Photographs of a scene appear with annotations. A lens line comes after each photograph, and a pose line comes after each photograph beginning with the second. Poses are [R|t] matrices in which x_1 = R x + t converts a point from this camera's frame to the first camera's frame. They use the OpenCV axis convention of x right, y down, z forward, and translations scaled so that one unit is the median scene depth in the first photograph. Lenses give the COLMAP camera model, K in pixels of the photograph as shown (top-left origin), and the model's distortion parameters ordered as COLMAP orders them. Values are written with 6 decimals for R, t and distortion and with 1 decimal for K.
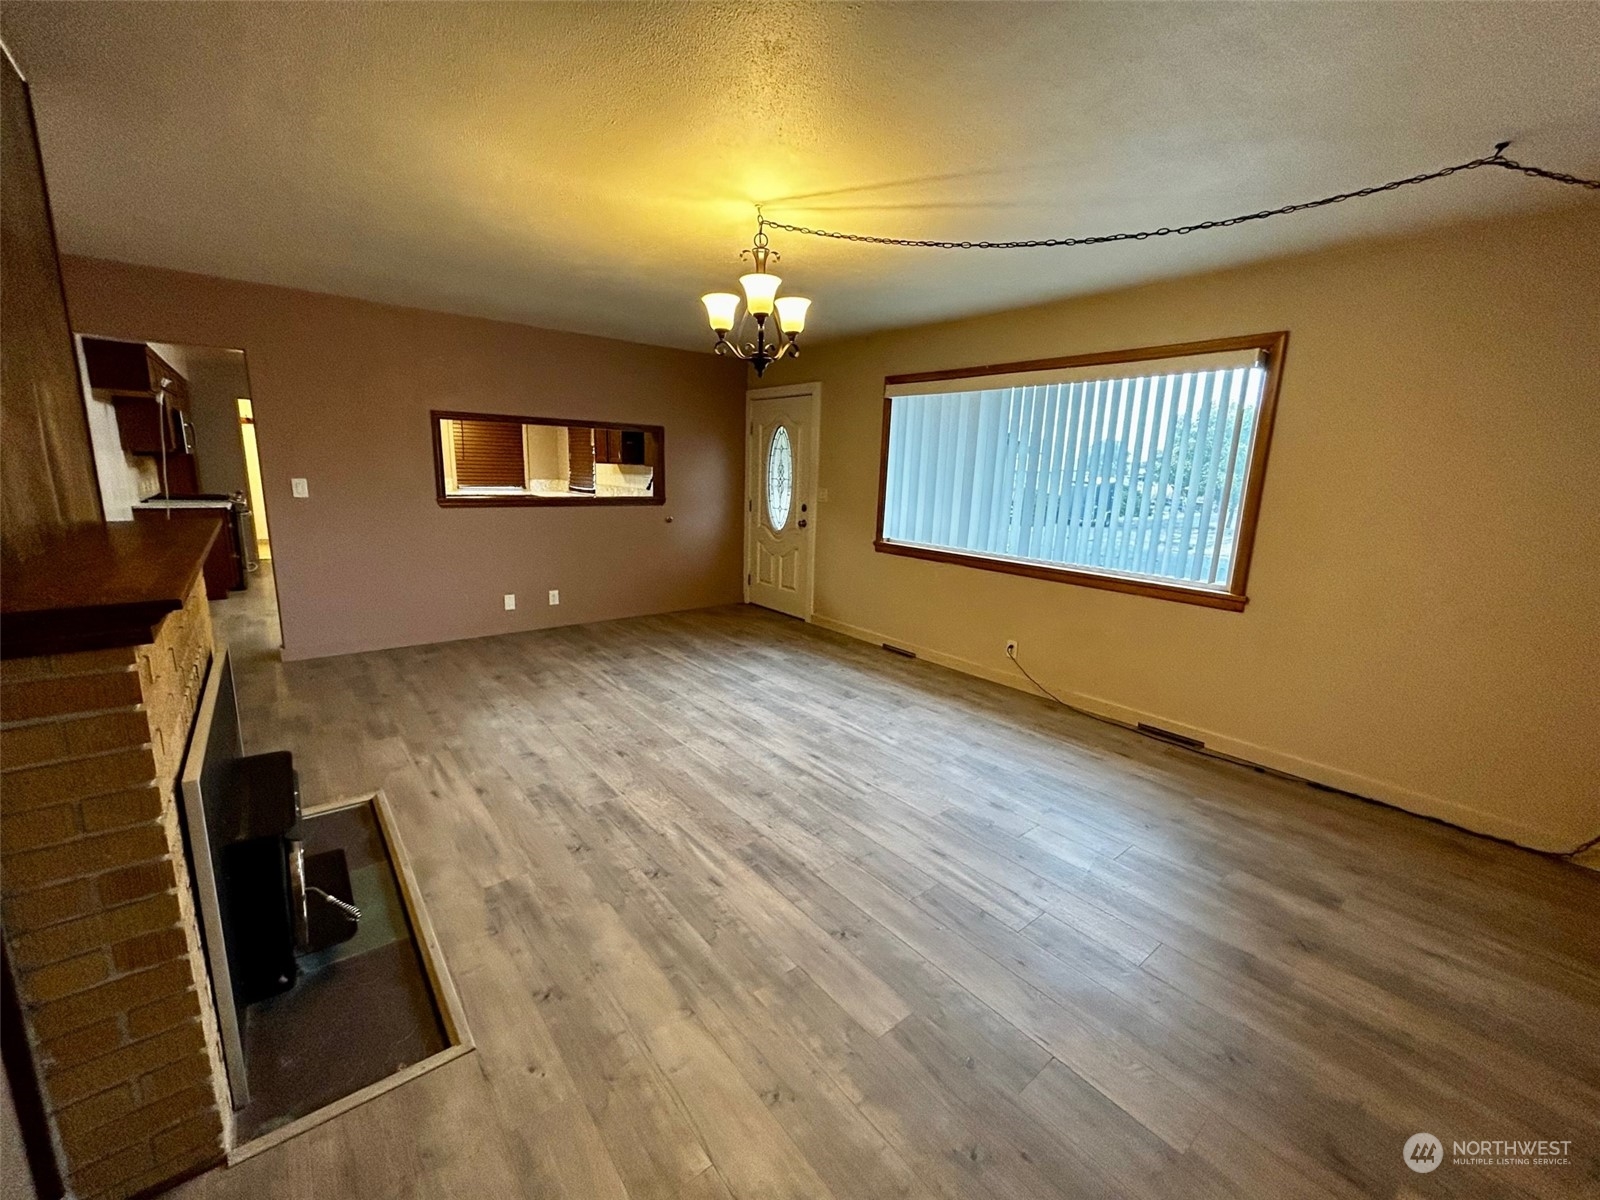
lens RADIAL K [[647.4, 0, 796.7], [0, 647.4, 598.9], [0, 0, 1]] dist [-0.002709, -0.000235]
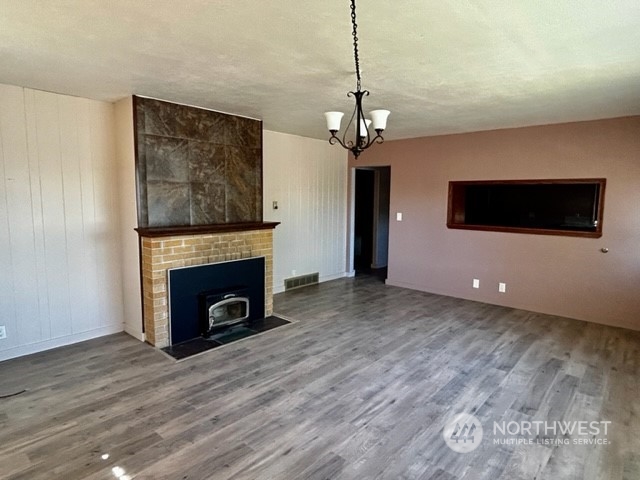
lens RADIAL K [[375.7, 0, 314.2], [0, 375.7, 237.8], [0, 0, 1]] dist [-0.001182, -0.002801]
pose [[0.157667, 0.078858, -0.984339, 0.771976], [-0.204518, 0.977801, 0.045575, -0.115957], [0.966081, 0.194130, 0.170295, 0.585675]]
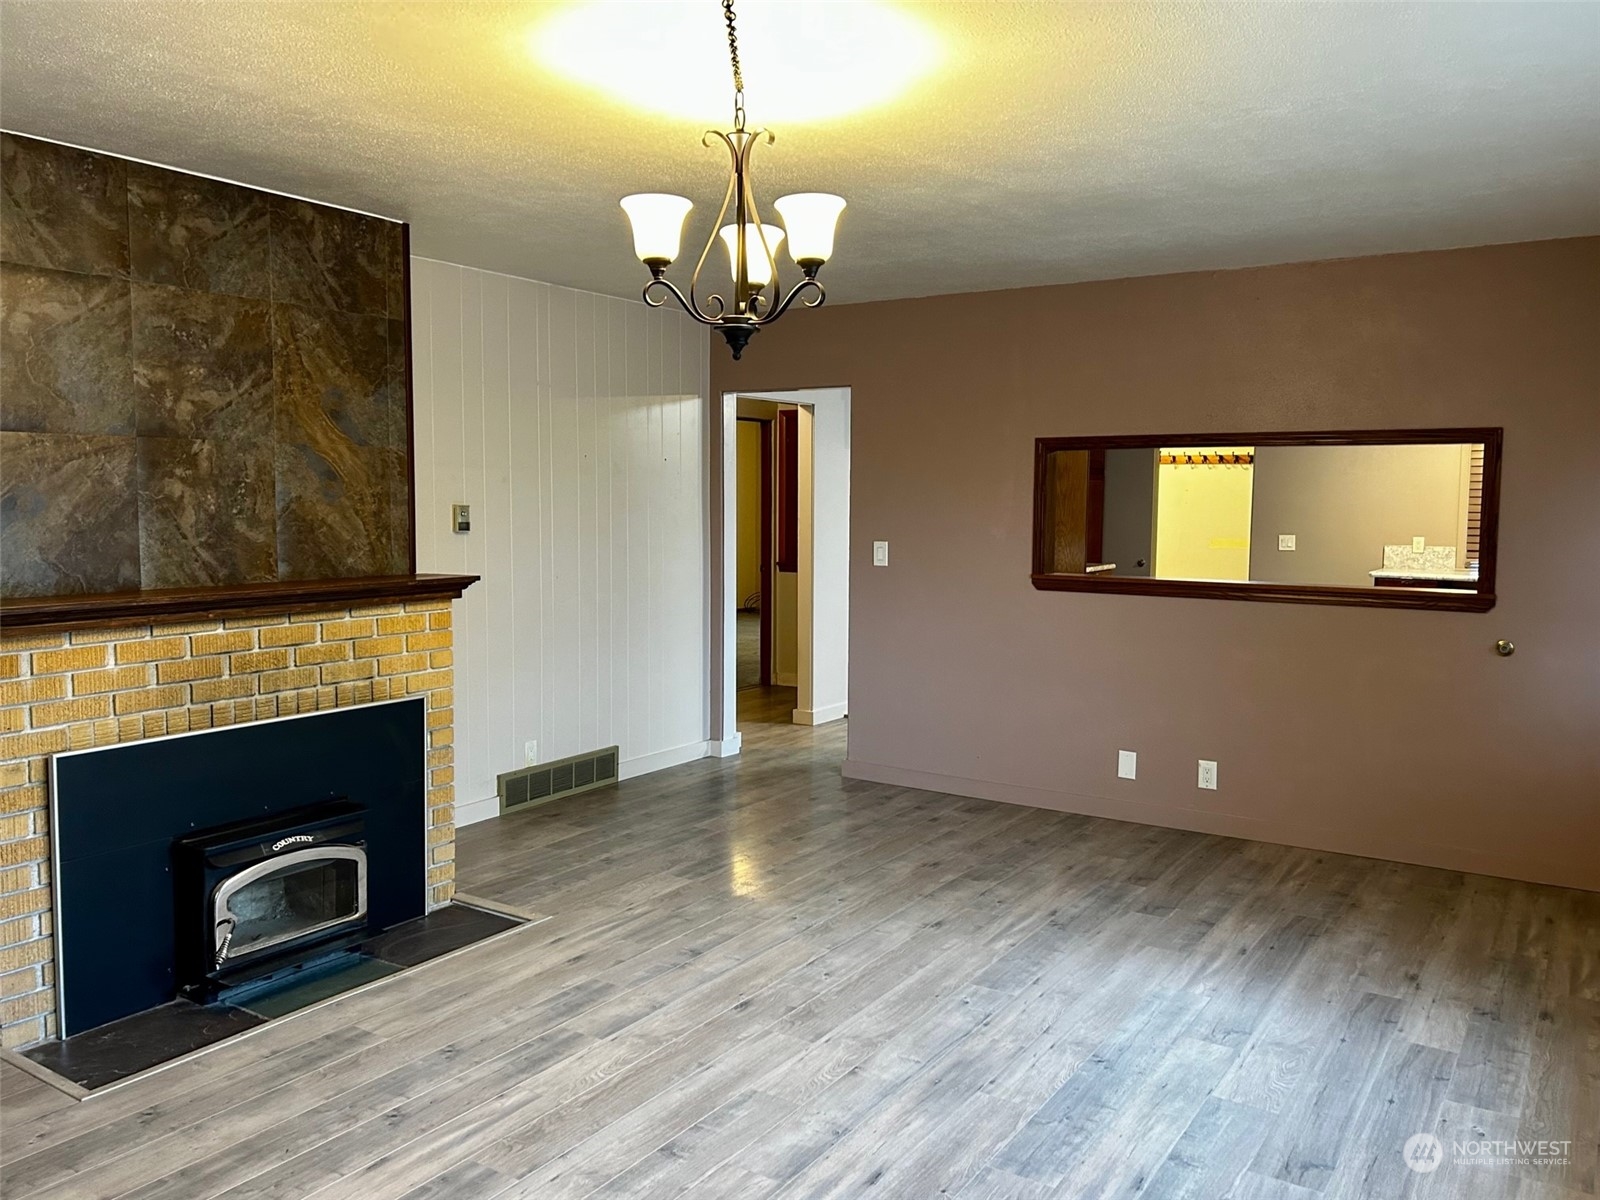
lens RADIAL K [[1249.1, 0, 796.7], [0, 1249.1, 593.3], [0, 0, 1]] dist [0.031176, -0.025325]
pose [[0.308172, 0.047461, -0.950146, 0.753875], [-0.189120, 0.981877, -0.012293, -0.113460], [0.932343, 0.183480, 0.311563, 0.593432]]
